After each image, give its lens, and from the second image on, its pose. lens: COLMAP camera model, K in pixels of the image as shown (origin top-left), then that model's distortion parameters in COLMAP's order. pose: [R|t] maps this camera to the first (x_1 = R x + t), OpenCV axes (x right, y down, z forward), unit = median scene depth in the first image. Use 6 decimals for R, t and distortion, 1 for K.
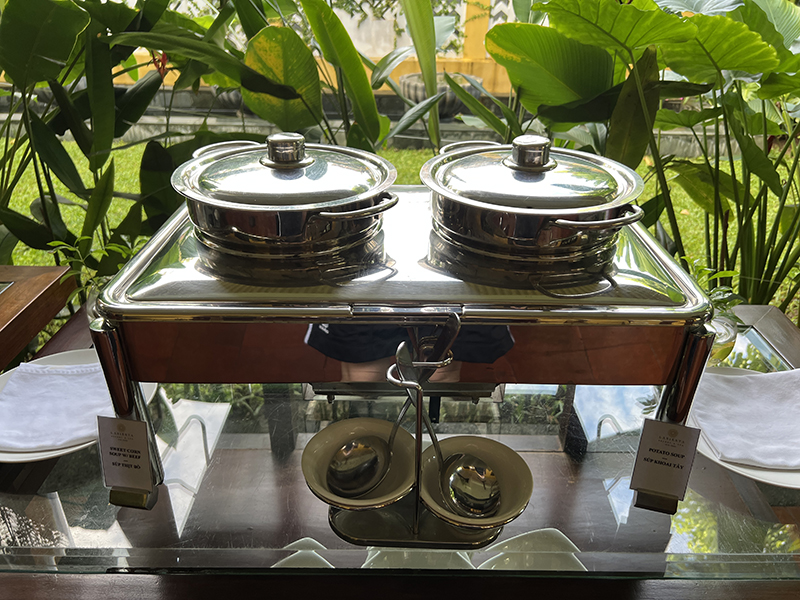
lens RADIAL K [[598.9, 0, 401.3], [0, 598.9, 300.6], [0, 0, 1]] dist [0.003998, -0.000060]
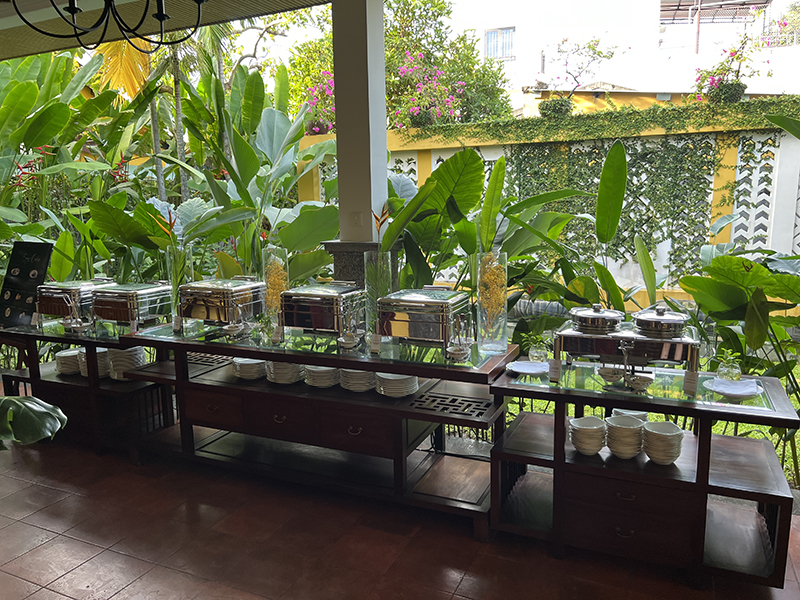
lens RADIAL K [[598.9, 0, 398.1], [0, 598.9, 302.6], [0, 0, 1]] dist [0.003998, -0.000060]
pose [[0.911913, 0.032488, -0.409095, 0.100435], [-0.174388, 0.933057, -0.314631, 0.502317], [0.371488, 0.358257, 0.856533, -1.225642]]
